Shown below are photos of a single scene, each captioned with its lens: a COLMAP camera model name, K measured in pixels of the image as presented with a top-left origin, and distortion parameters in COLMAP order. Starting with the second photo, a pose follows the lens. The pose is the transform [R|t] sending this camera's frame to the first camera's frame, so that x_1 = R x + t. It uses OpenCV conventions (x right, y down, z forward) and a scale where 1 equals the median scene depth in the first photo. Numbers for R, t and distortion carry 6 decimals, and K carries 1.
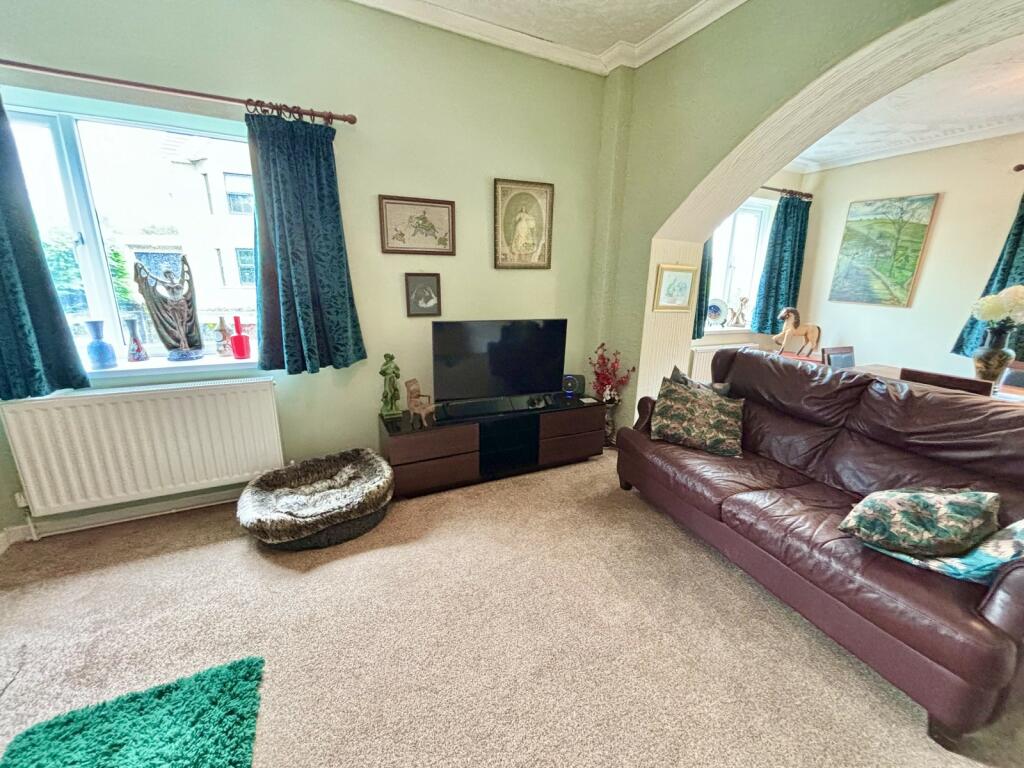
lens RADIAL K [[410.6, 0, 513.7], [0, 410.6, 382.1], [0, 0, 1]] dist [-0.002206, 0.000006]
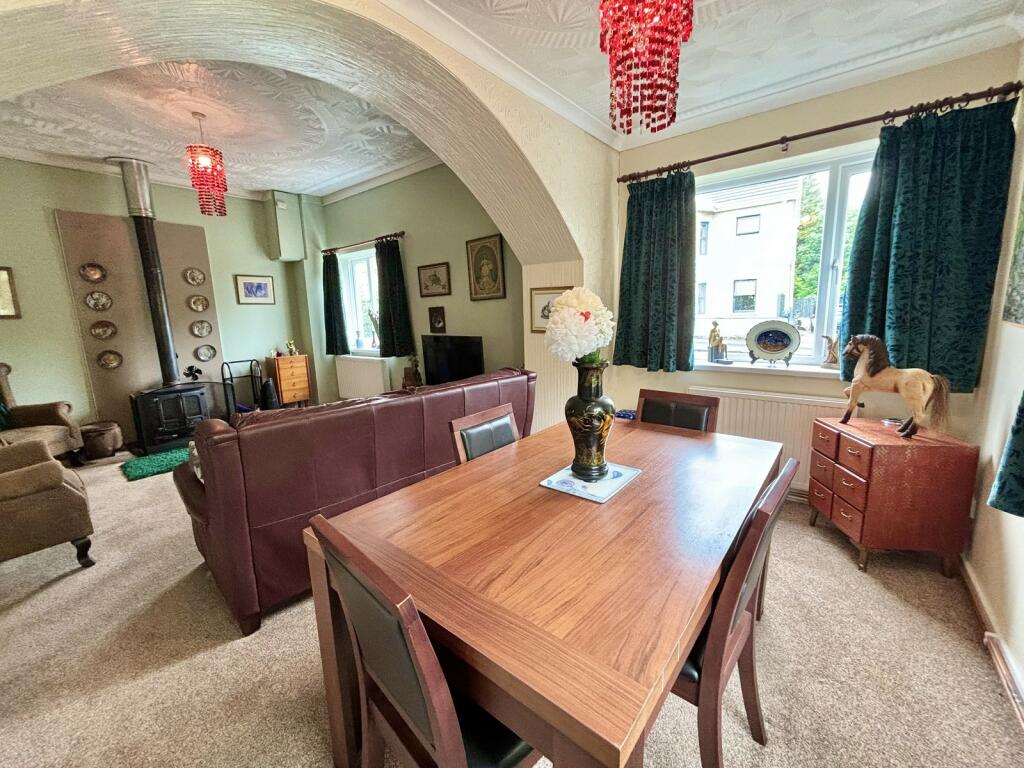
lens RADIAL K [[414.5, 0, 504.4], [0, 414.5, 381.6], [0, 0, 1]] dist [0.003675, 0.000367]
pose [[0.410315, 0.121659, -0.903792, 1.534609], [-0.189991, 0.980719, 0.045759, -0.104538], [0.891933, 0.152937, 0.425518, 0.614226]]
